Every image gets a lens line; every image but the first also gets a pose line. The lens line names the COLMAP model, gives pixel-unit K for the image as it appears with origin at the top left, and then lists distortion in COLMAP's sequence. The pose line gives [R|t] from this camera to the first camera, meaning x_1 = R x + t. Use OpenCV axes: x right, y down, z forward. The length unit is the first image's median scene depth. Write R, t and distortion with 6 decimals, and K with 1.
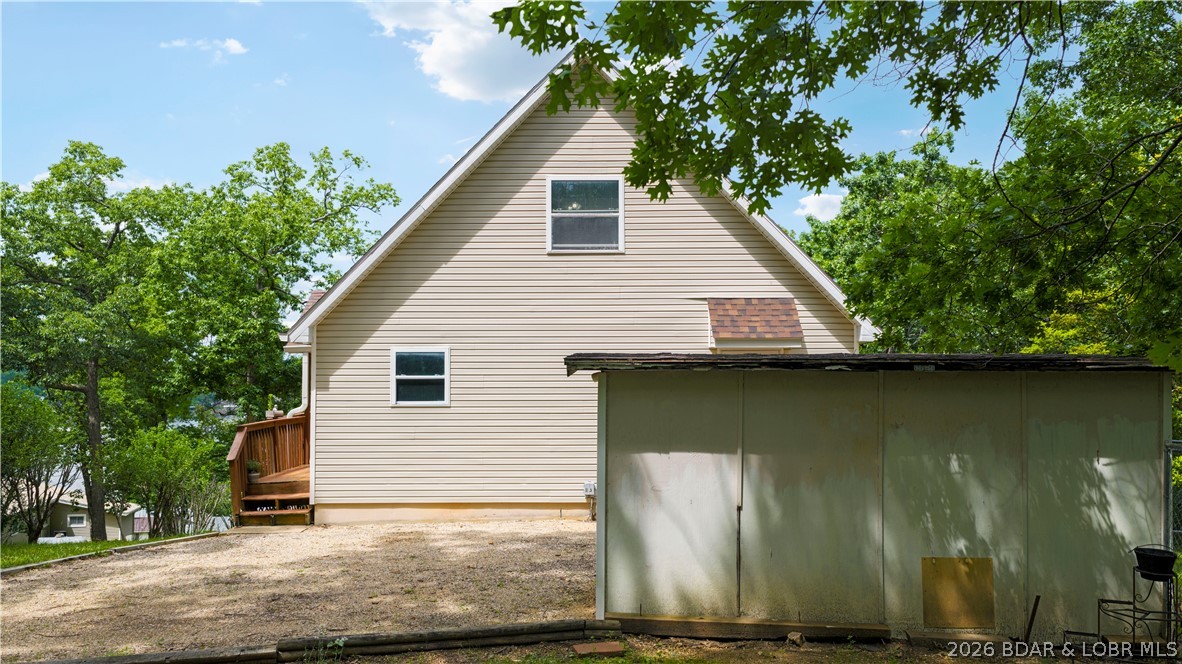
lens RADIAL K [[979.6, 0, 591.0], [0, 979.6, 332.0], [0, 0, 1]] dist [0.015534, 0.006841]
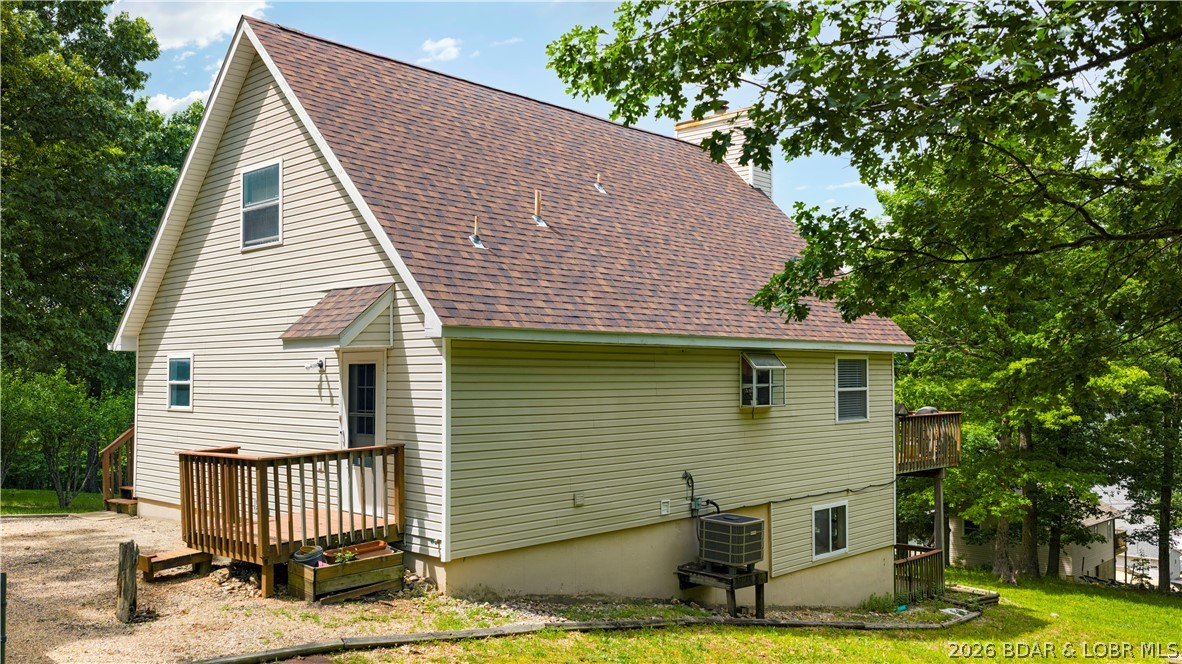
lens RADIAL K [[979.6, 0, 591.0], [0, 979.6, 332.0], [0, 0, 1]] dist [0.015534, 0.006841]
pose [[0.727183, -0.028688, -0.685844, 0.848511], [0.031840, 0.999461, -0.008047, 0.015134], [0.685705, -0.015985, 0.727704, 0.544788]]
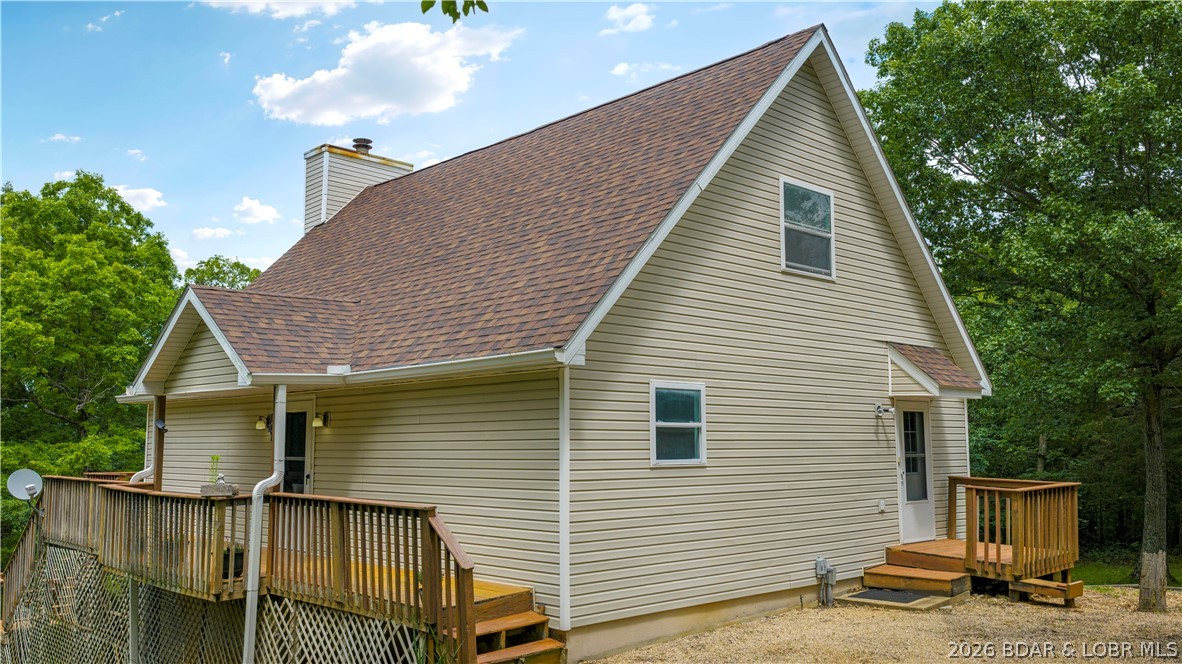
lens RADIAL K [[996.6, 0, 591.0], [0, 996.6, 332.0], [0, 0, 1]] dist [0.013534, 0.002786]
pose [[0.712922, 0.078306, 0.696858, -0.719390], [-0.030568, 0.996271, -0.080678, 0.039371], [-0.700577, 0.036216, 0.712657, 0.534624]]
